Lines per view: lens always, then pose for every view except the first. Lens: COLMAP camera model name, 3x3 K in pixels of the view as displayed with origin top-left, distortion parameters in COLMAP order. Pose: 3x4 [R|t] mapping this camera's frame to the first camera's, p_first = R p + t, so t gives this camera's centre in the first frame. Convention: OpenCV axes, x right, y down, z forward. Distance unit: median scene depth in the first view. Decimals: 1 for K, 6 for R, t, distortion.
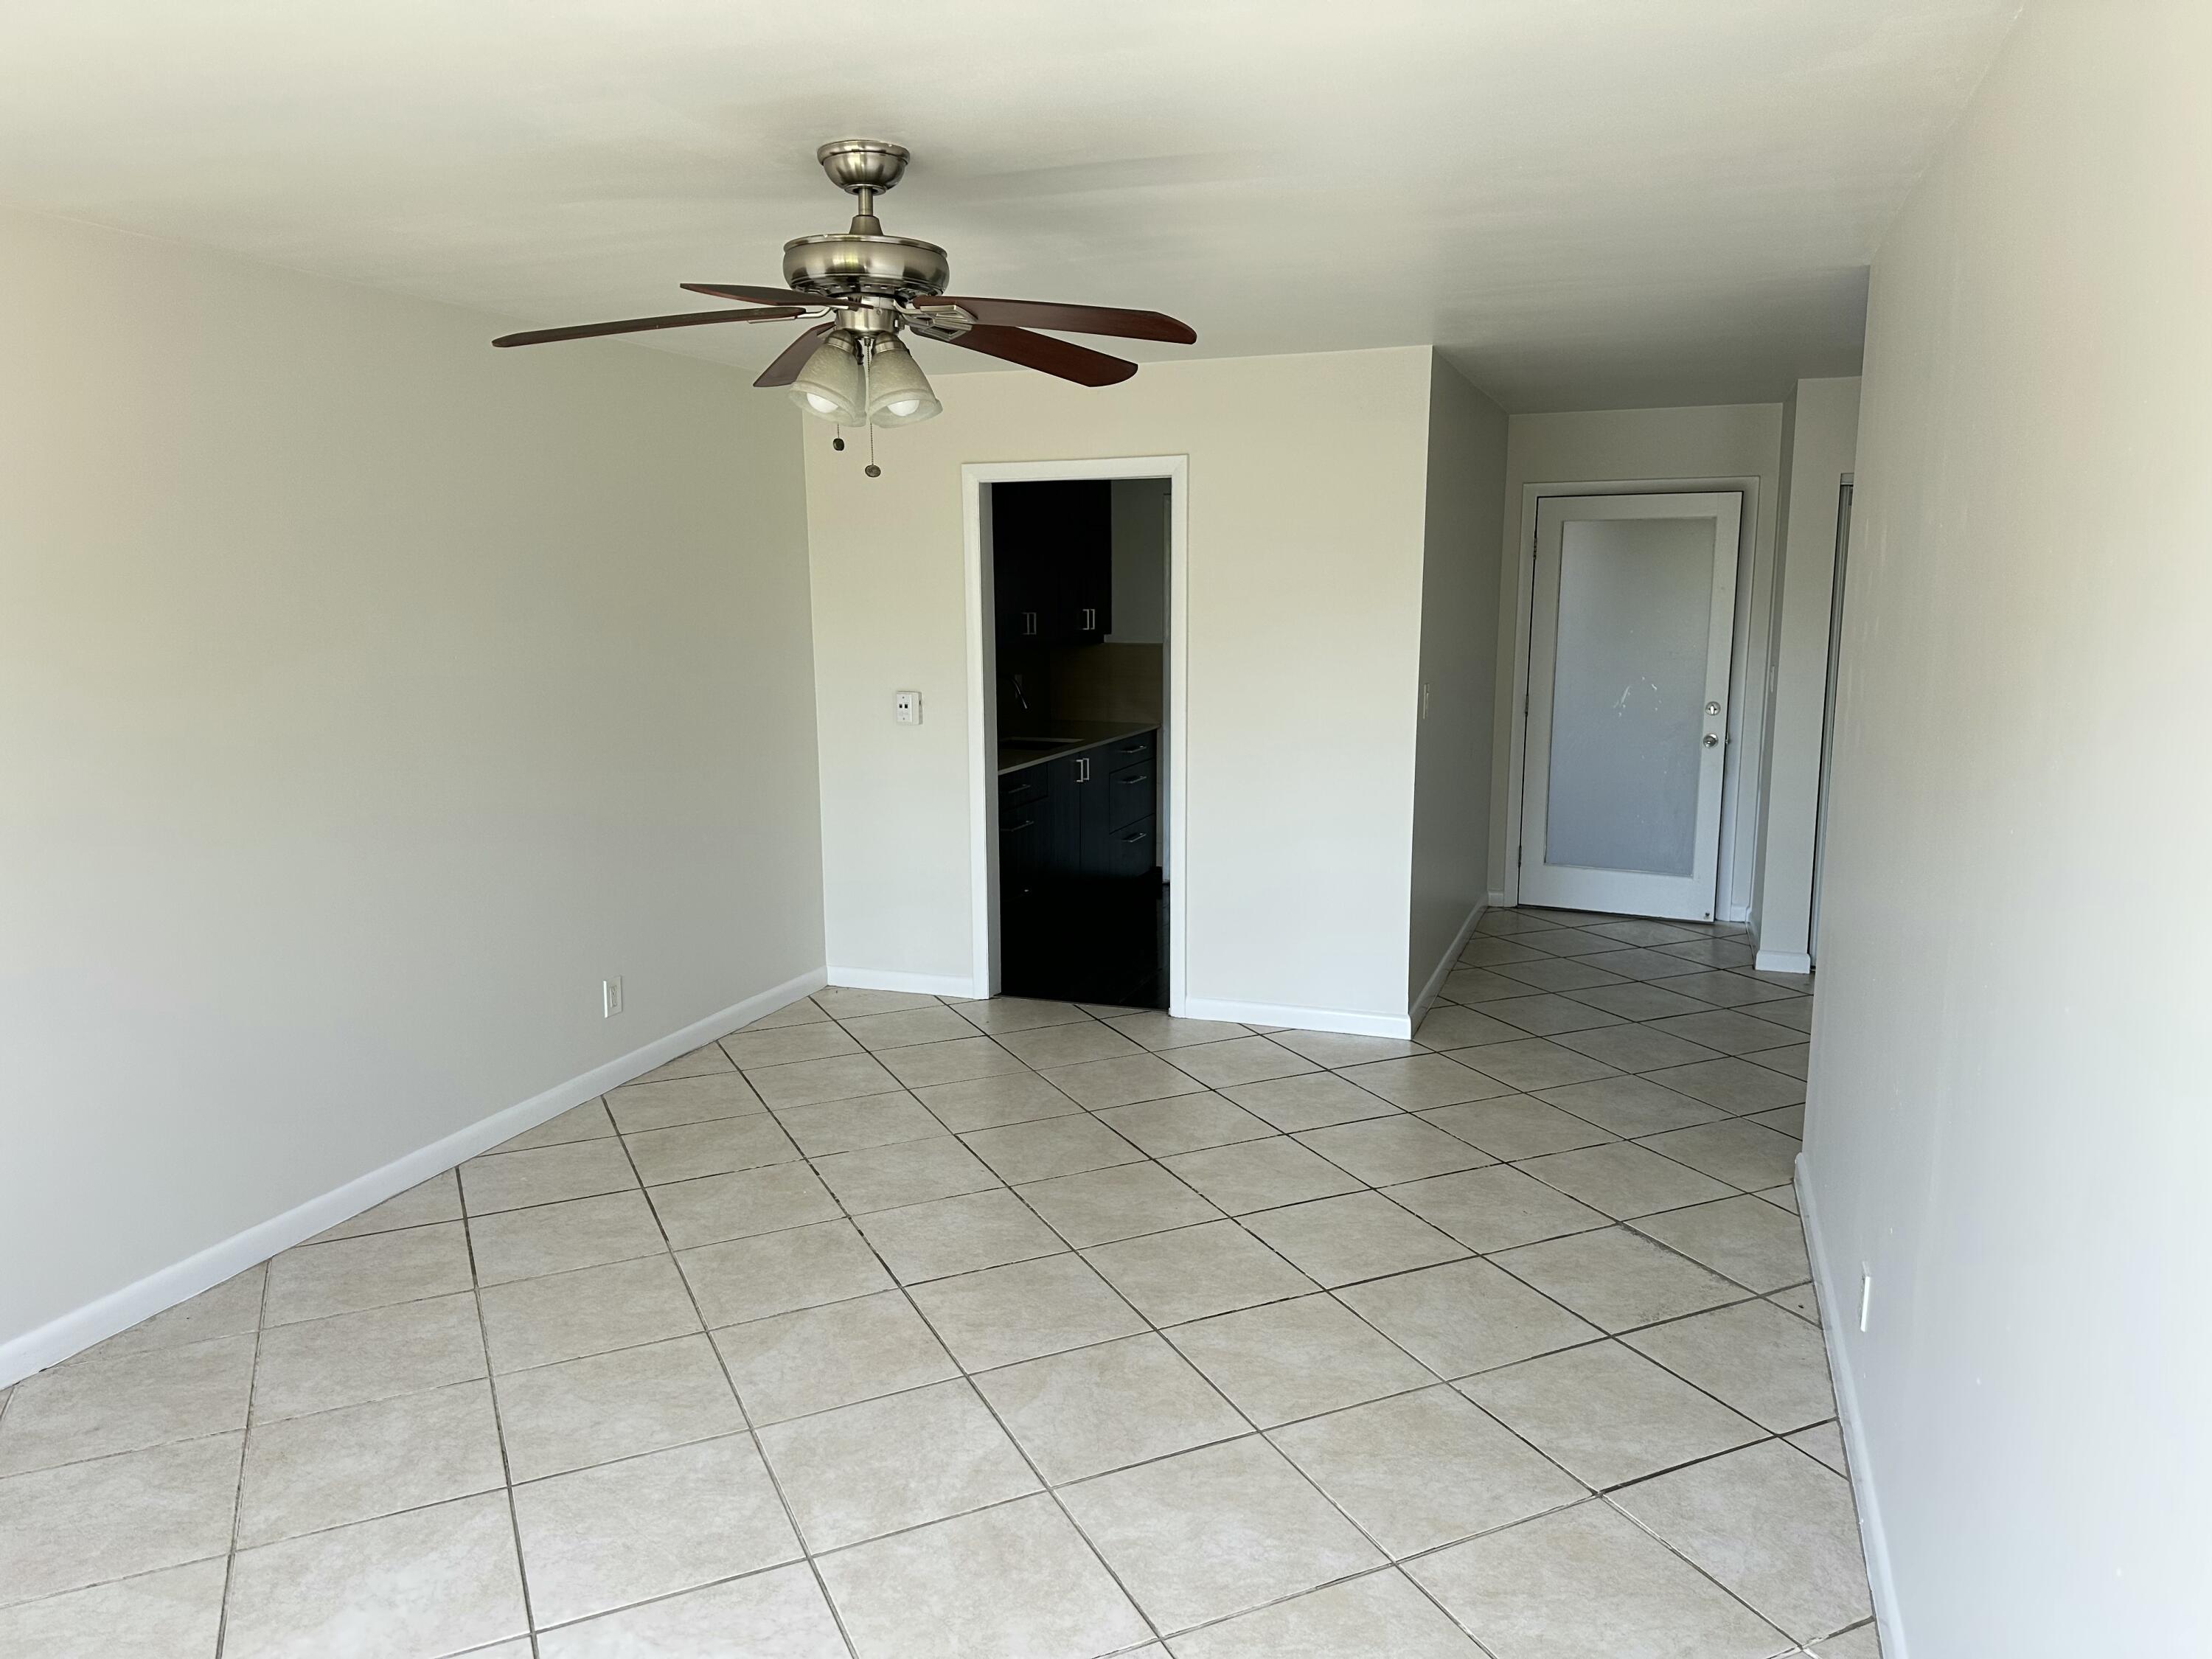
lens RADIAL K [[1546.1, 0, 1106.0], [0, 1546.1, 829.5], [0, 0, 1]] dist [0.022481, -0.001435]
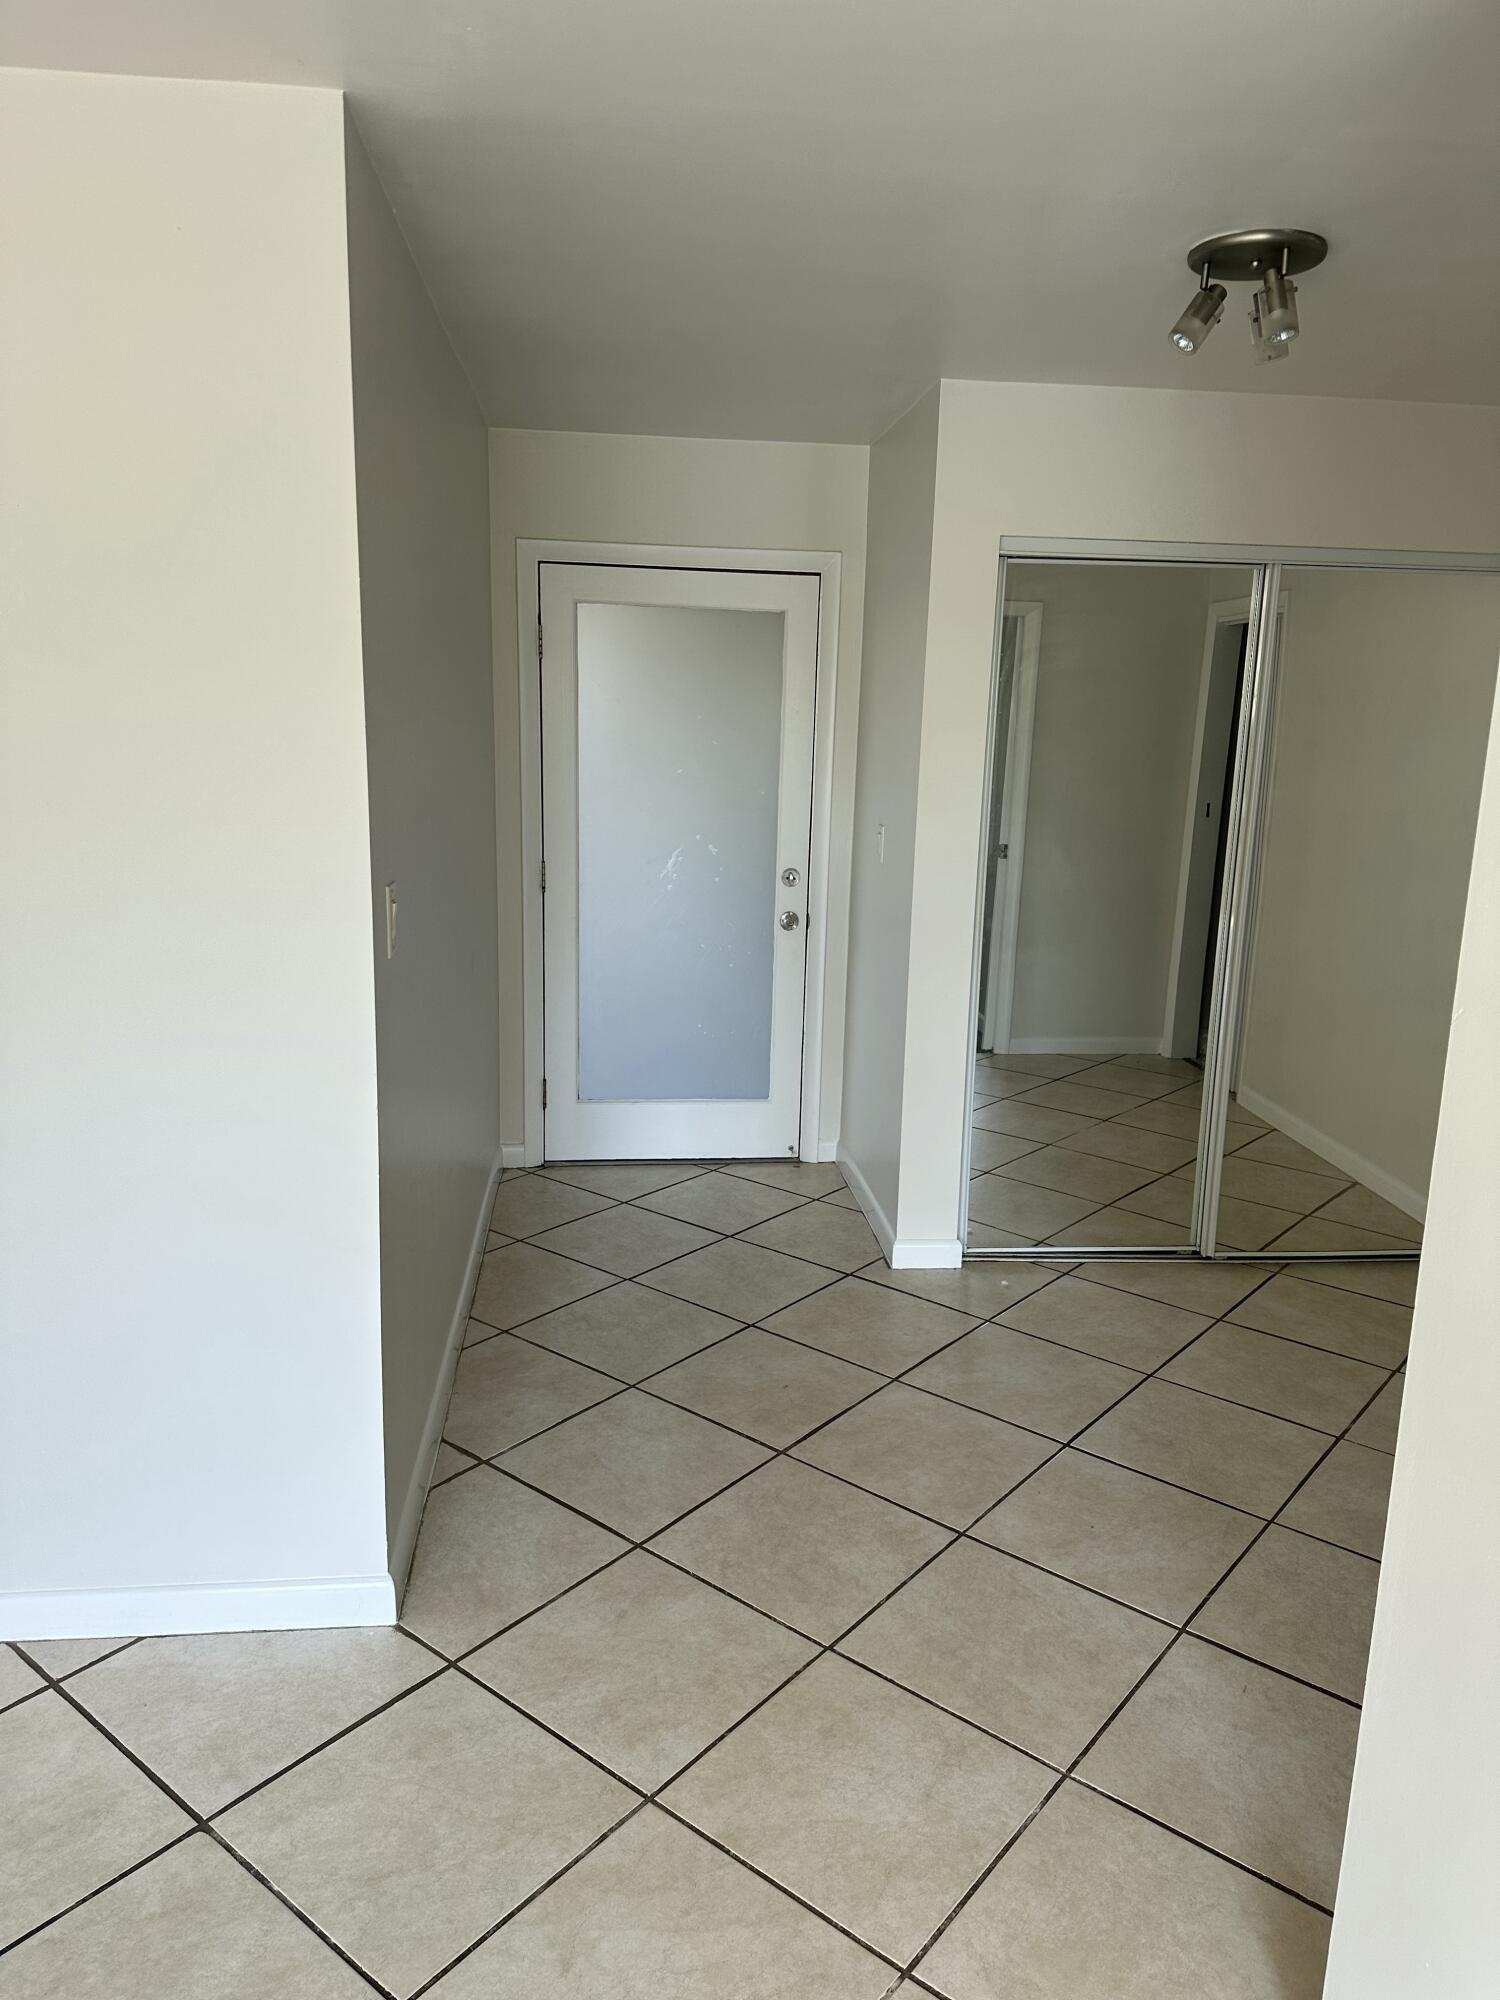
lens RADIAL K [[1397.9, 0, 750.0], [0, 1397.9, 1000.0], [0, 0, 1]] dist [0.022481, -0.001435]
pose [[0.902794, -0.070973, 0.424176, 0.115210], [0.049115, 0.996851, 0.062259, -0.078219], [-0.427259, -0.035374, 0.903437, 0.519936]]
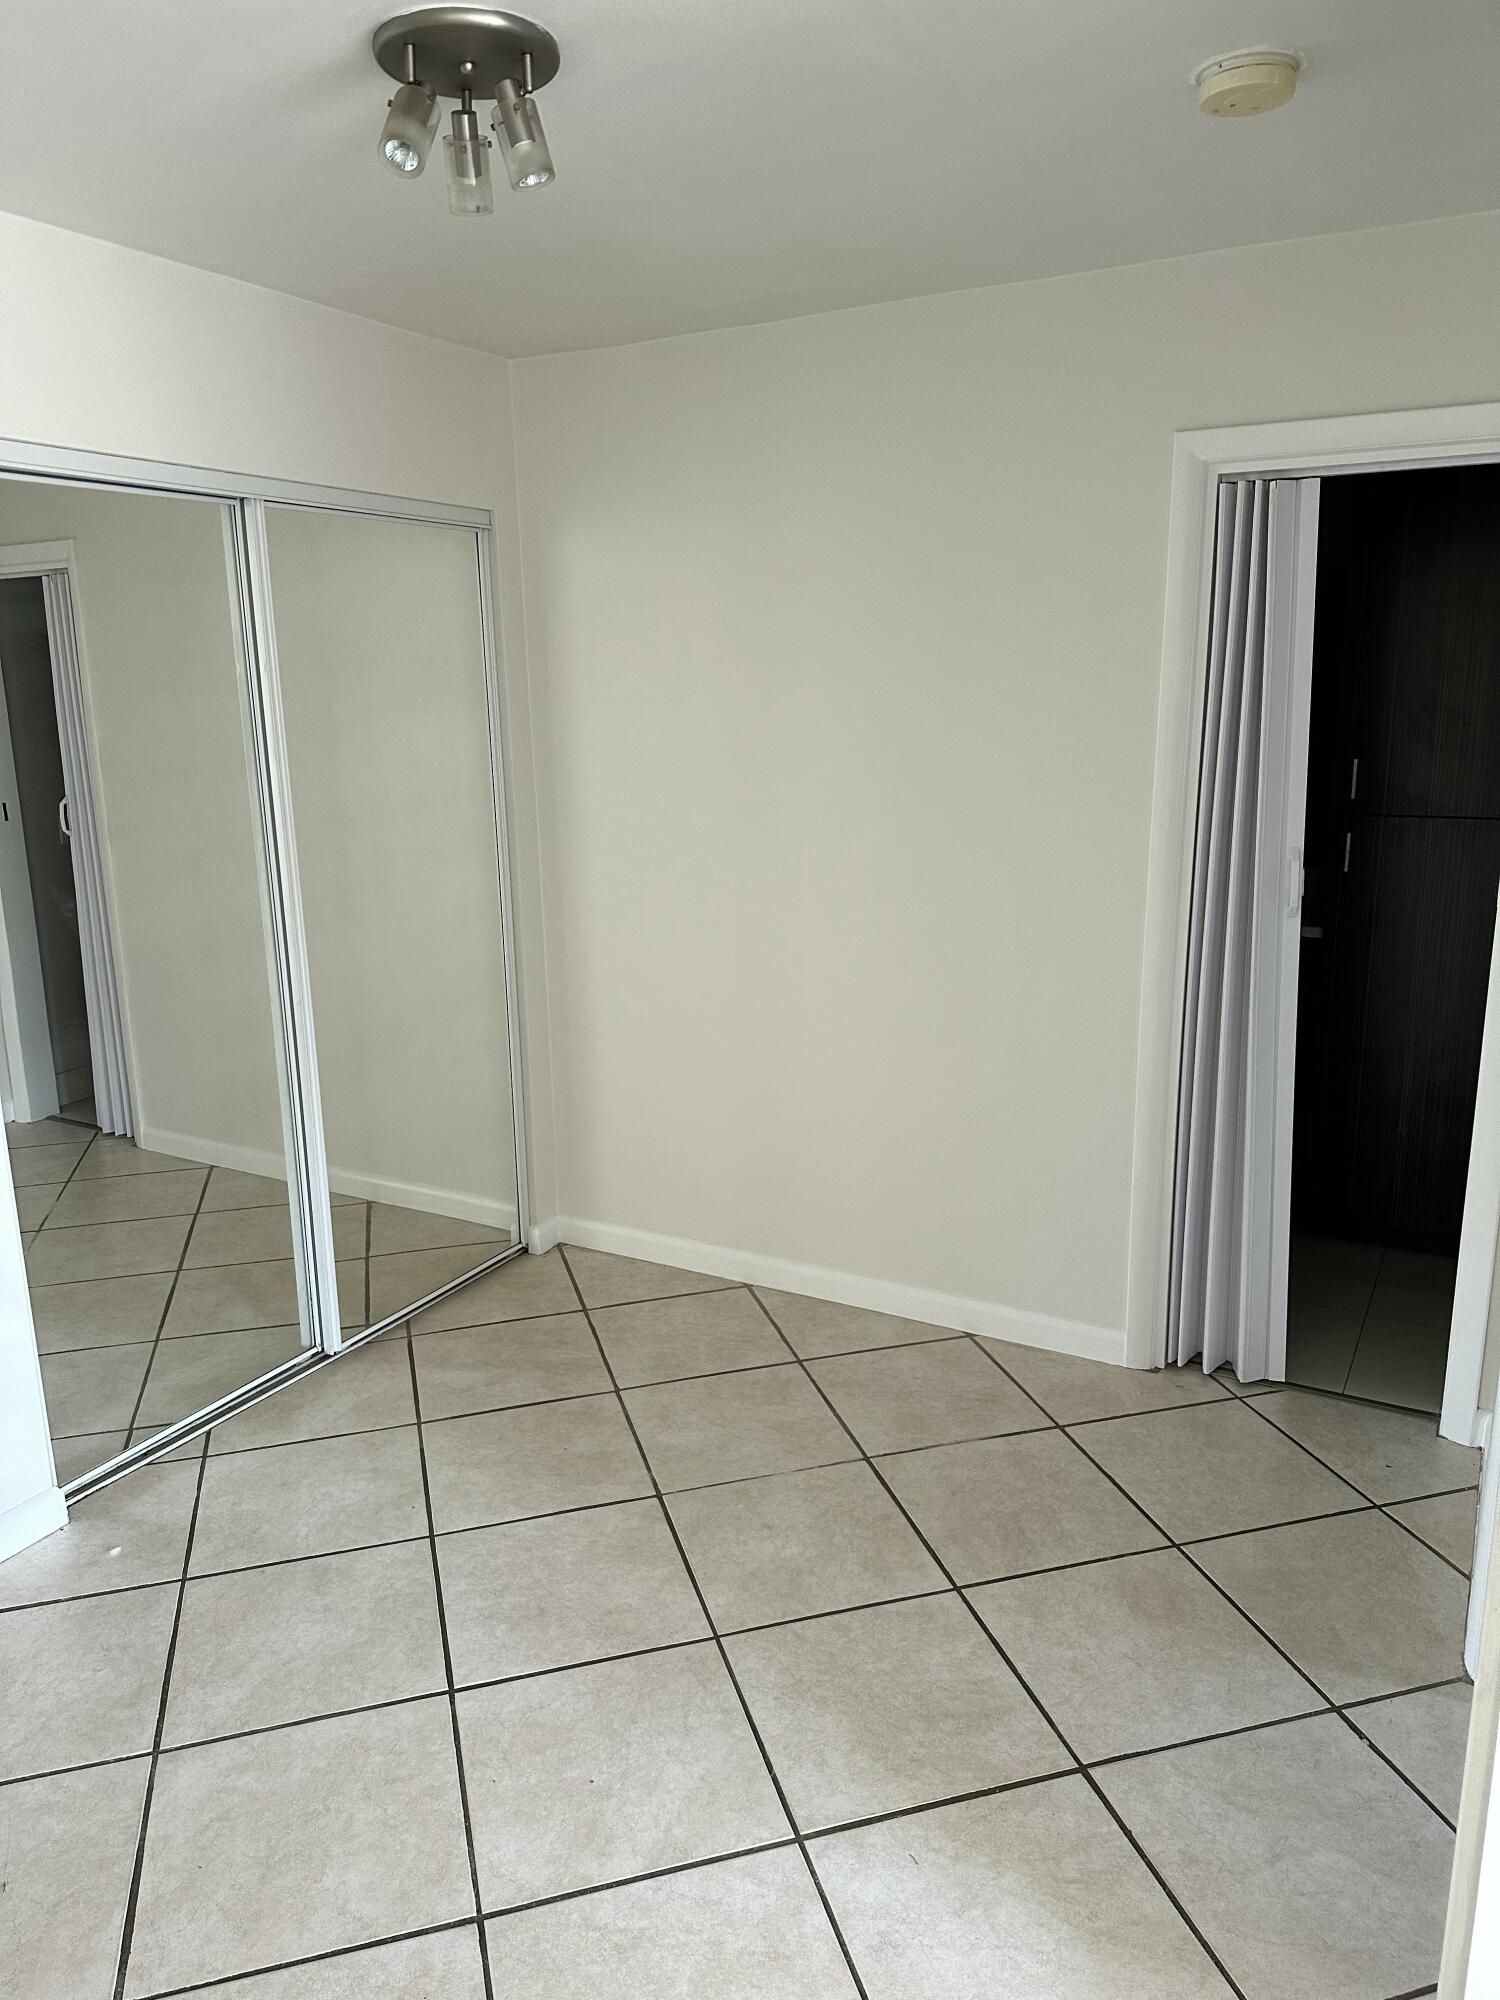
lens RADIAL K [[1407.4, 0, 750.6], [0, 1407.4, 1033.4], [0, 0, 1]] dist [0.019412, -0.001327]
pose [[0.170217, -0.259272, 0.950686, 0.118688], [0.181124, 0.956560, 0.228444, -0.126512], [-0.968618, 0.133307, 0.209783, 0.754957]]
